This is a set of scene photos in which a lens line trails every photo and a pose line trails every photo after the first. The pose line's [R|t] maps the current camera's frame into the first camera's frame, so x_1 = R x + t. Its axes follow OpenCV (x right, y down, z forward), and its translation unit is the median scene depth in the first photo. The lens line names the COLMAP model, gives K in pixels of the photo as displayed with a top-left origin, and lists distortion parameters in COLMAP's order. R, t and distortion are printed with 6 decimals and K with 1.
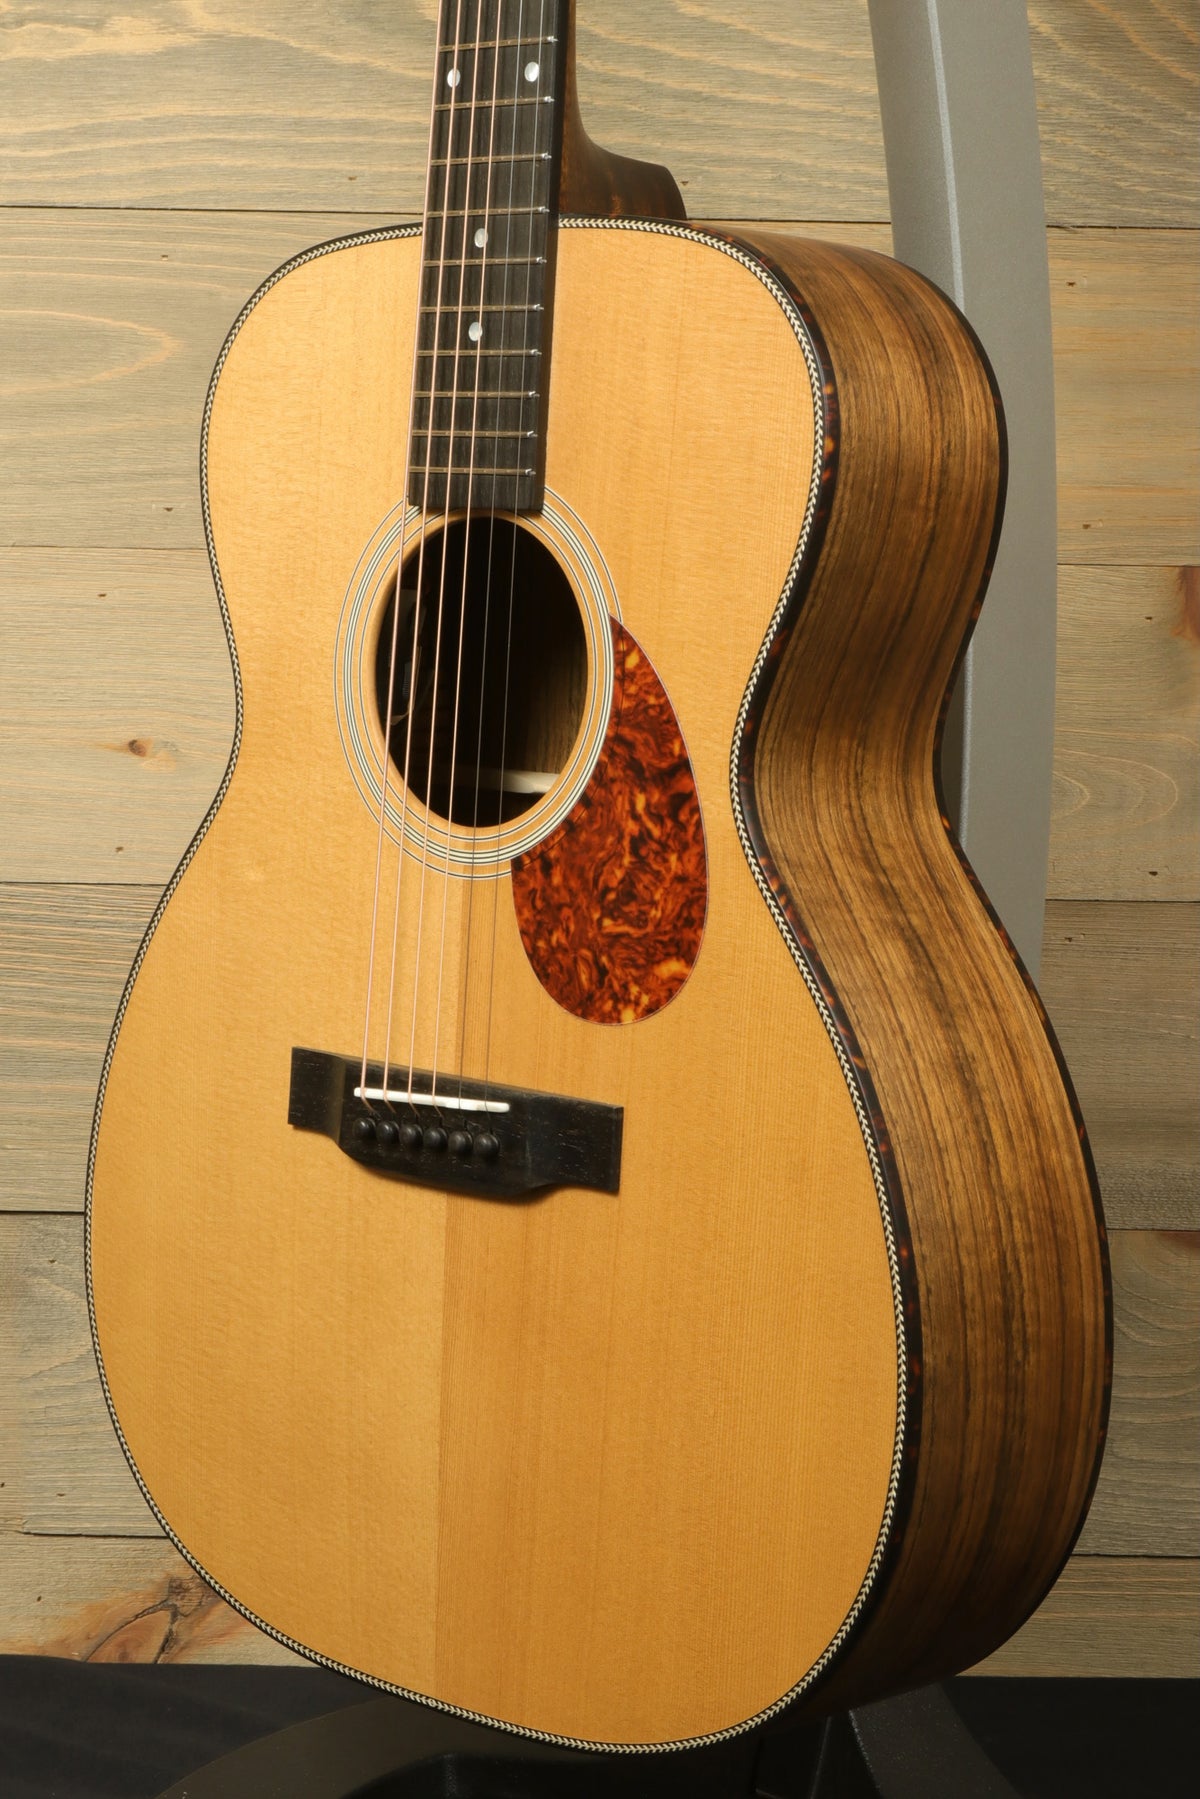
lens RADIAL K [[3689.5, 0, 561.8], [0, 3689.5, 823.3], [0, 0, 1]] dist [-0.013175, 0.189231]
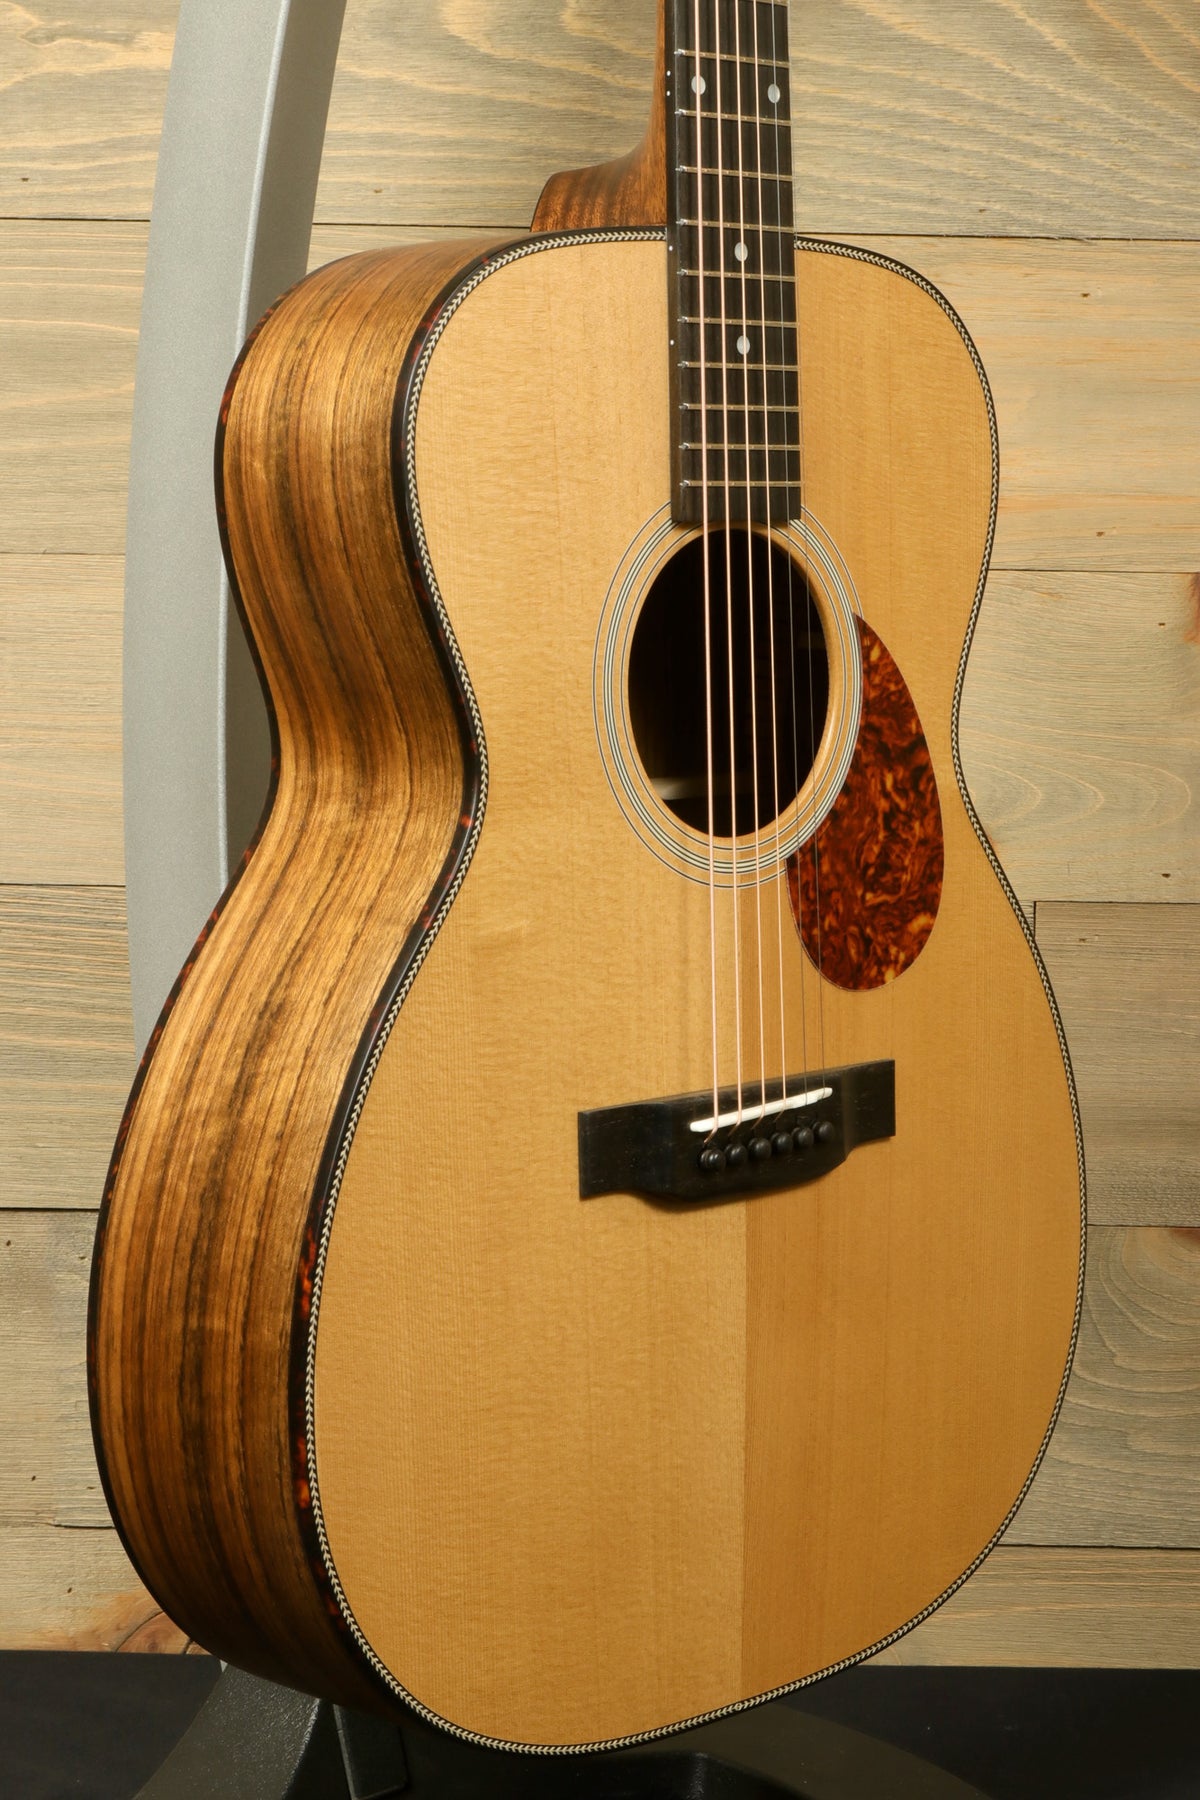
lens RADIAL K [[3691.5, 0, 561.8], [0, 3691.5, 823.7], [0, 0, 1]] dist [-0.013175, 0.189231]
pose [[0.015180, -0.124561, 0.992096, -1.067513], [0.086115, 0.988686, 0.122815, -0.135842], [-0.996170, 0.083570, 0.025735, 1.062984]]
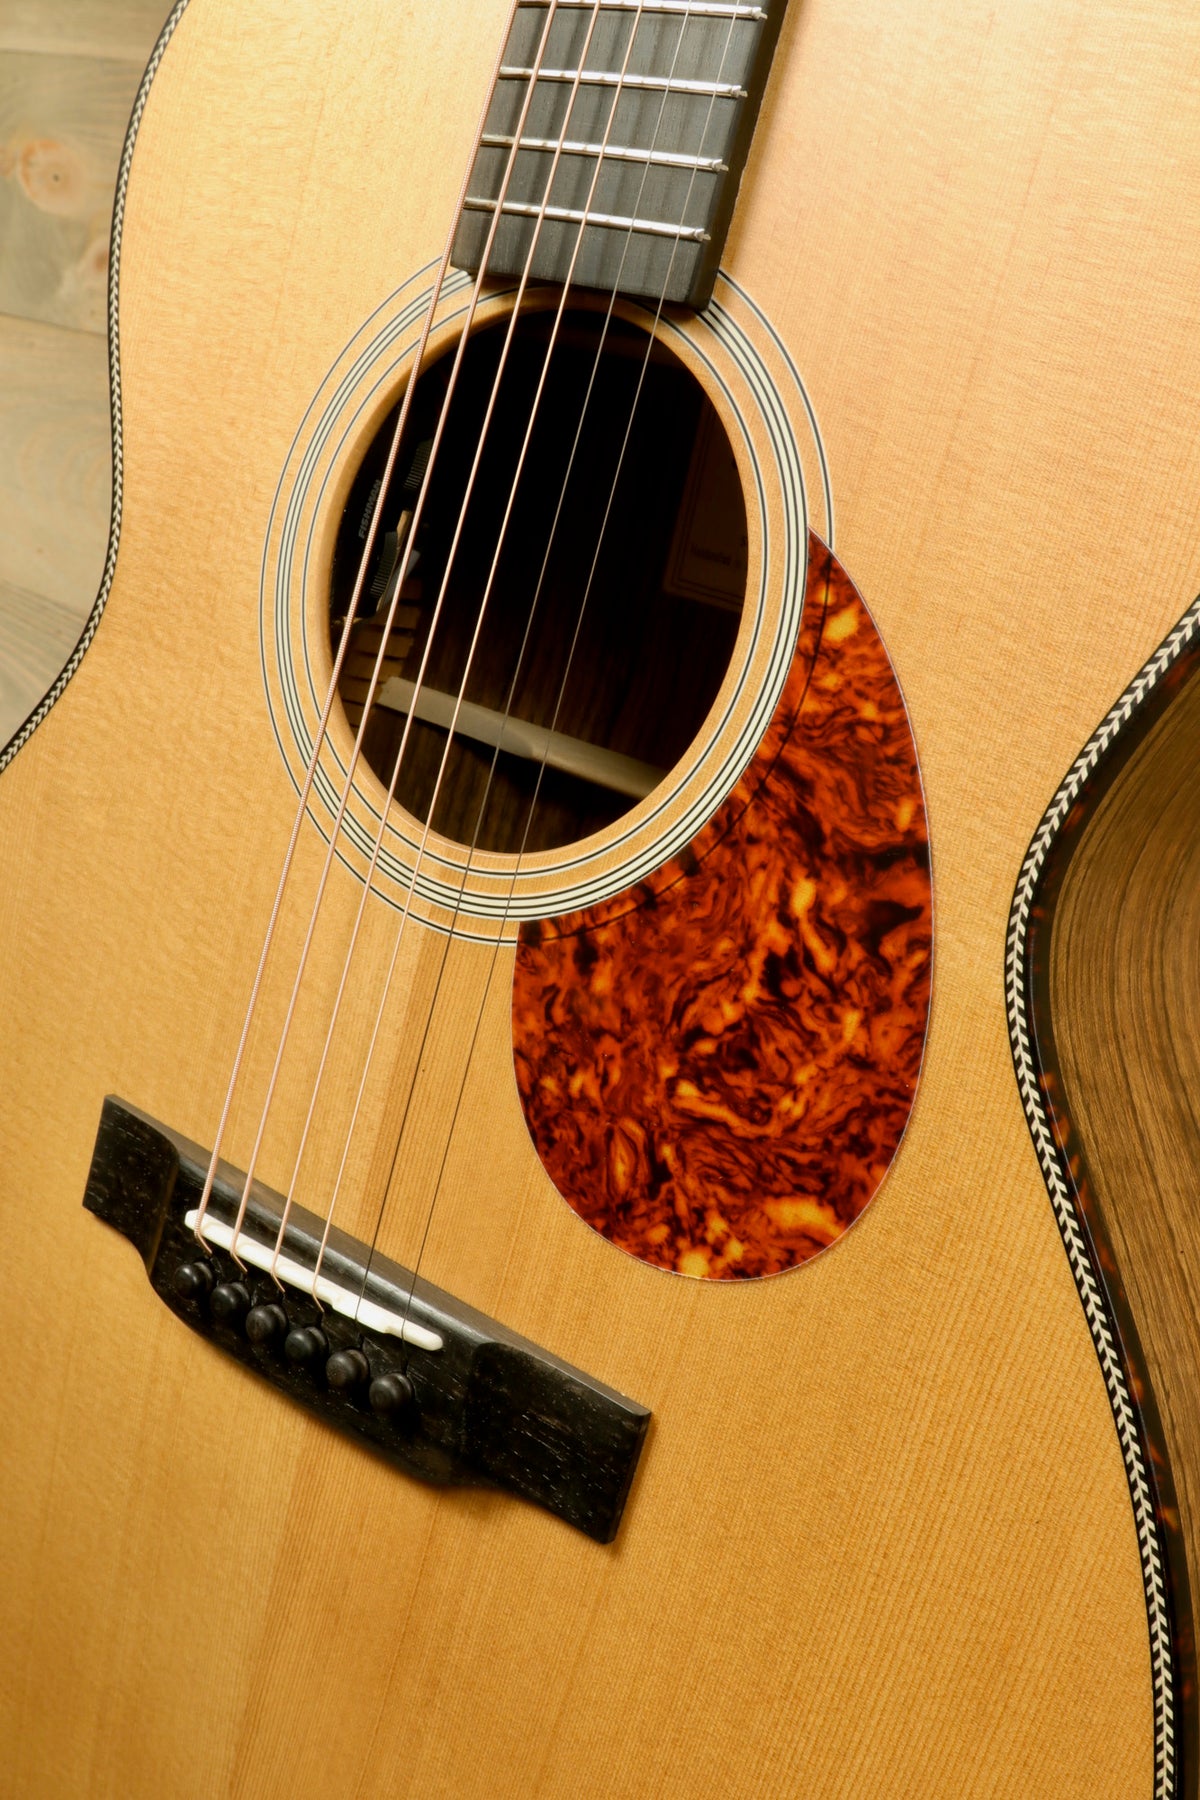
lens RADIAL K [[1918.8, 0, 613.7], [0, 1918.8, 928.9], [0, 0, 1]] dist [-0.152801, 0.107838]
pose [[0.973666, 0.172118, 0.149499, -0.044887], [-0.193163, 0.971130, 0.139981, -0.033955], [-0.121090, -0.165173, 0.978803, 0.729454]]
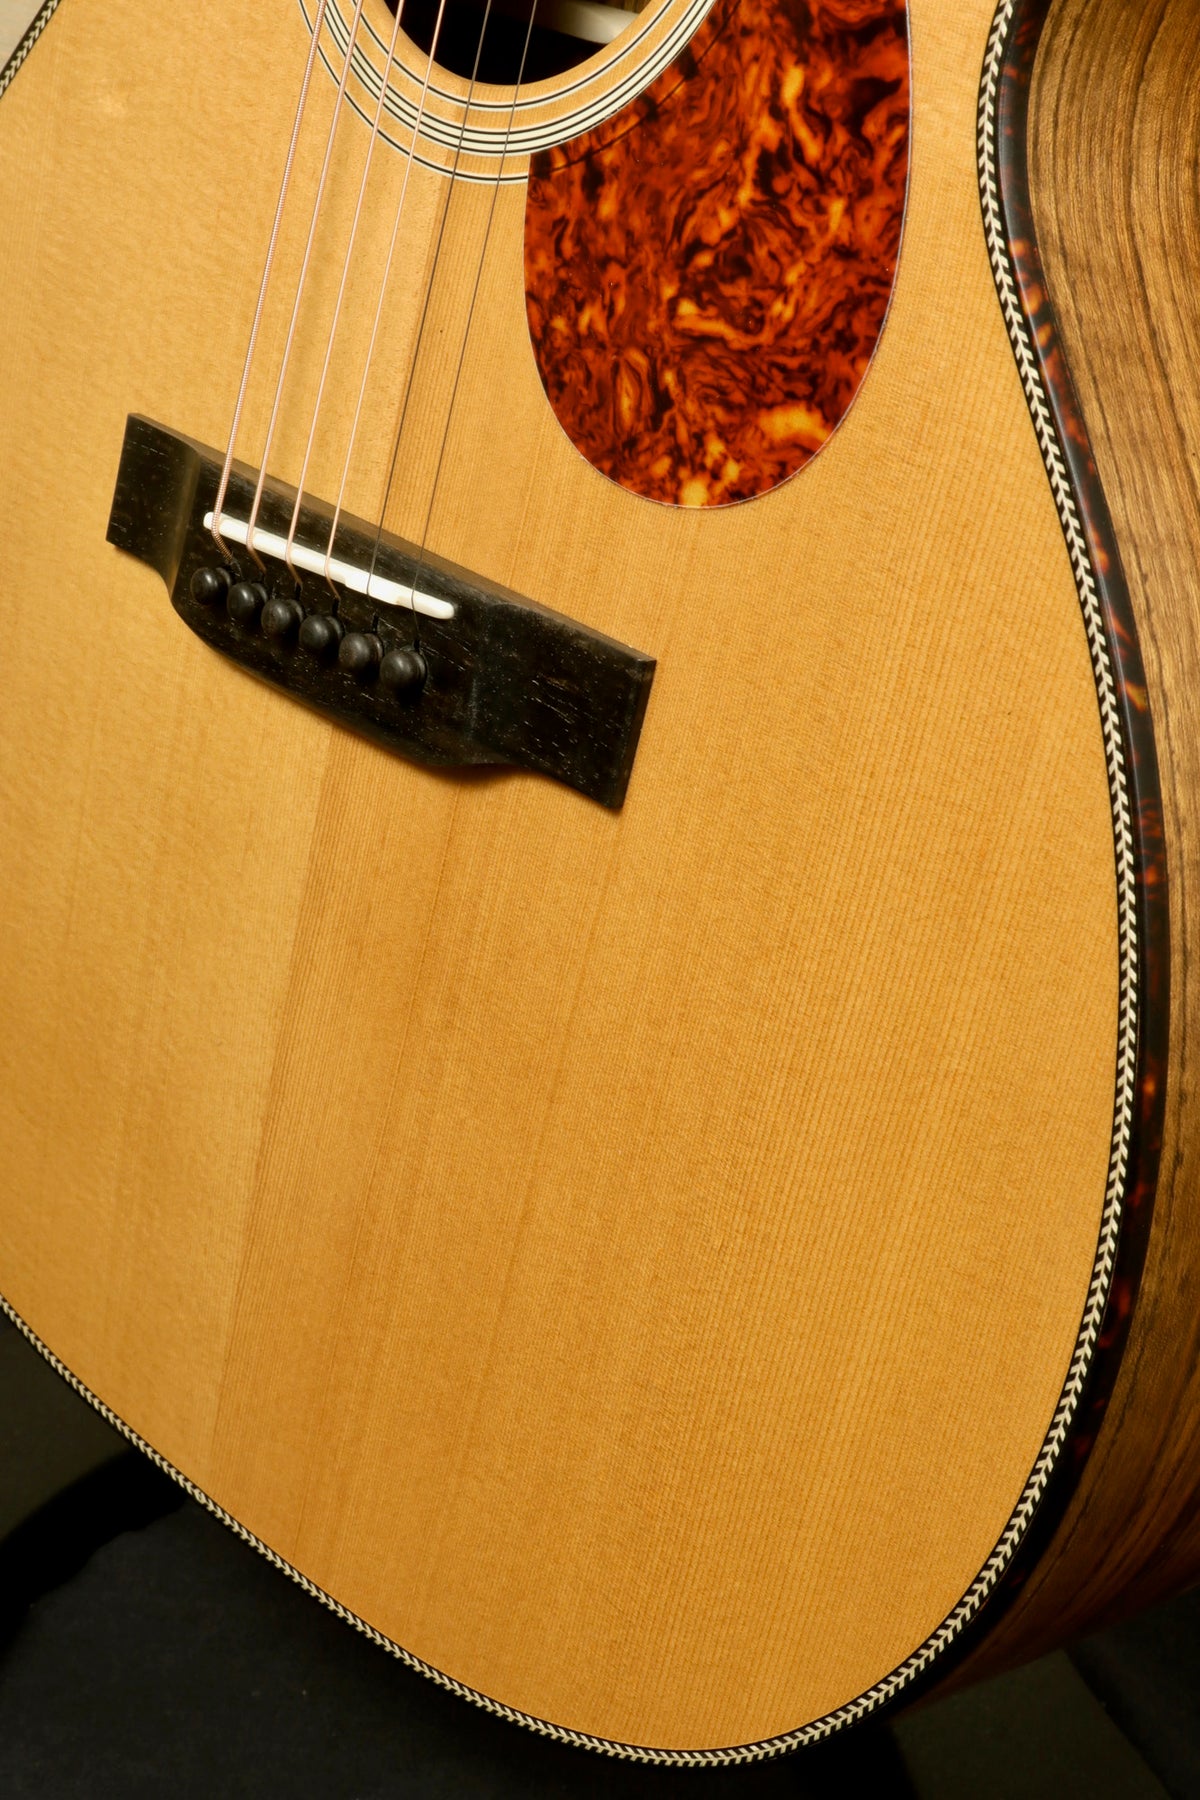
lens RADIAL K [[2916.5, 0, 593.1], [0, 2916.5, 877.3], [0, 0, 1]] dist [-0.046713, 0.091264]
pose [[0.985411, 0.170082, 0.006173, 0.010372], [-0.166087, 0.953075, 0.253107, 0.001582], [0.037166, -0.250440, 0.967419, 0.583563]]
